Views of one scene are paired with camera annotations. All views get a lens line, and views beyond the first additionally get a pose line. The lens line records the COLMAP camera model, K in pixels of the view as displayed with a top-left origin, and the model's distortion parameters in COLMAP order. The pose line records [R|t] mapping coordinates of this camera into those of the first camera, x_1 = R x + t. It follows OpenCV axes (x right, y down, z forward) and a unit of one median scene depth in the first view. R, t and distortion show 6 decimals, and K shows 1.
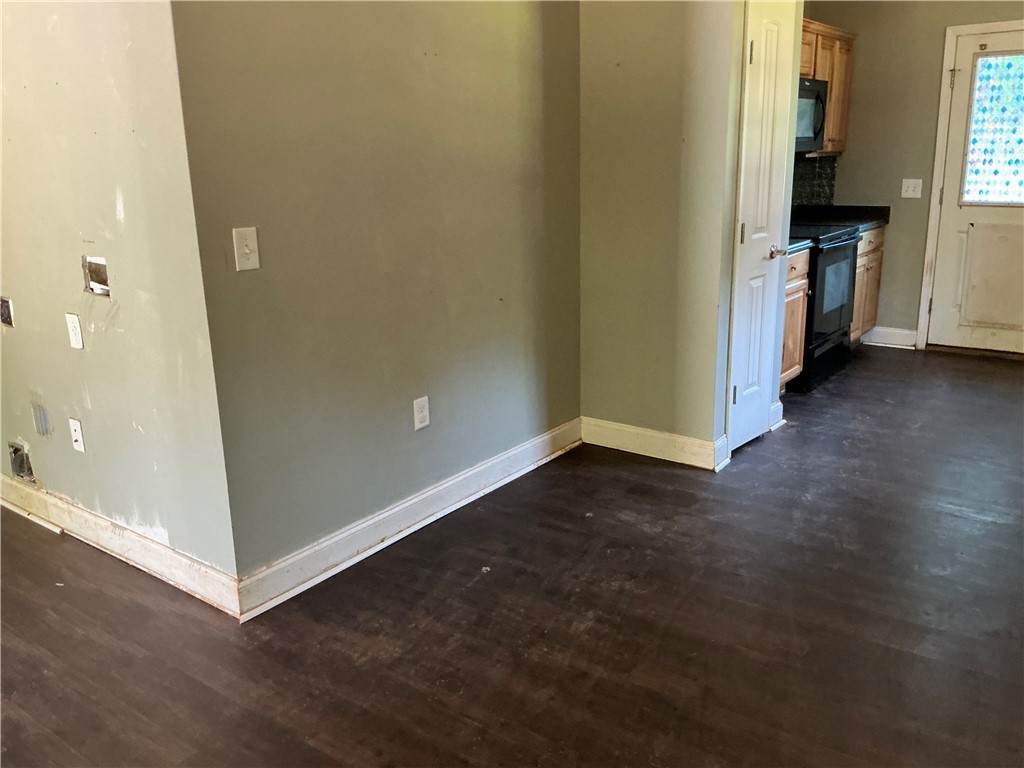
lens RADIAL K [[866.9, 0, 508.9], [0, 866.9, 378.2], [0, 0, 1]] dist [0.000912, -0.062828]
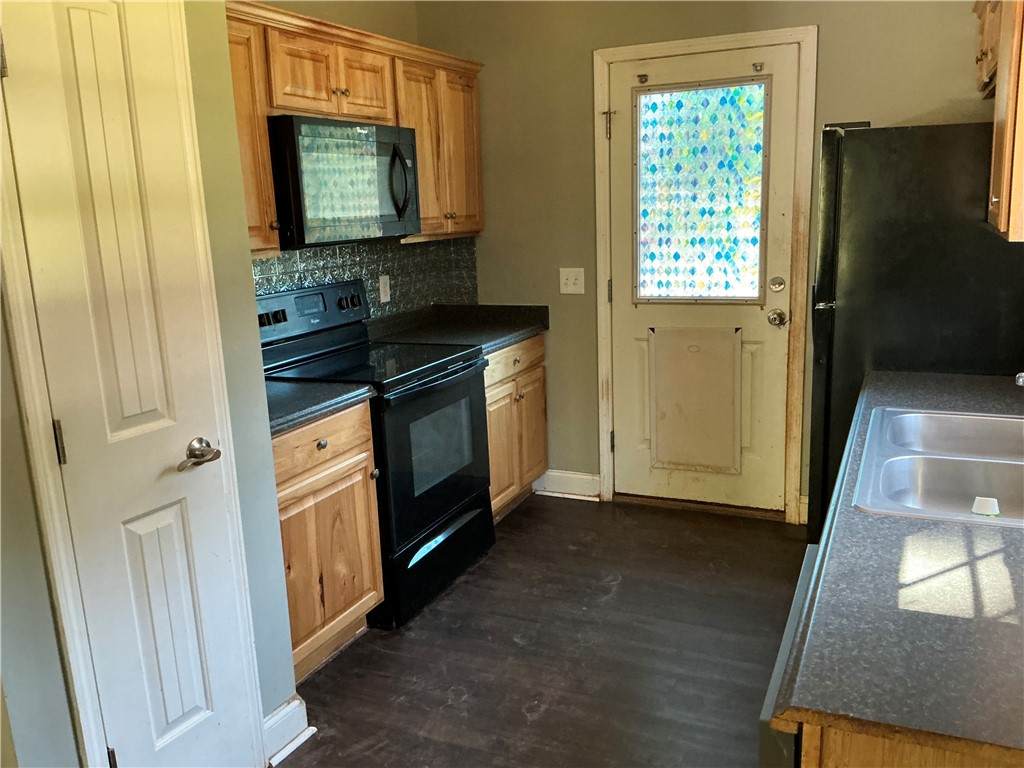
lens RADIAL K [[866.9, 0, 511.8], [0, 866.9, 390.1], [0, 0, 1]] dist [0.000912, -0.062828]
pose [[0.972785, -0.058804, 0.224122, 0.270556], [0.071731, 0.996172, -0.049970, -0.104844], [-0.220326, 0.064687, 0.973279, 0.346123]]
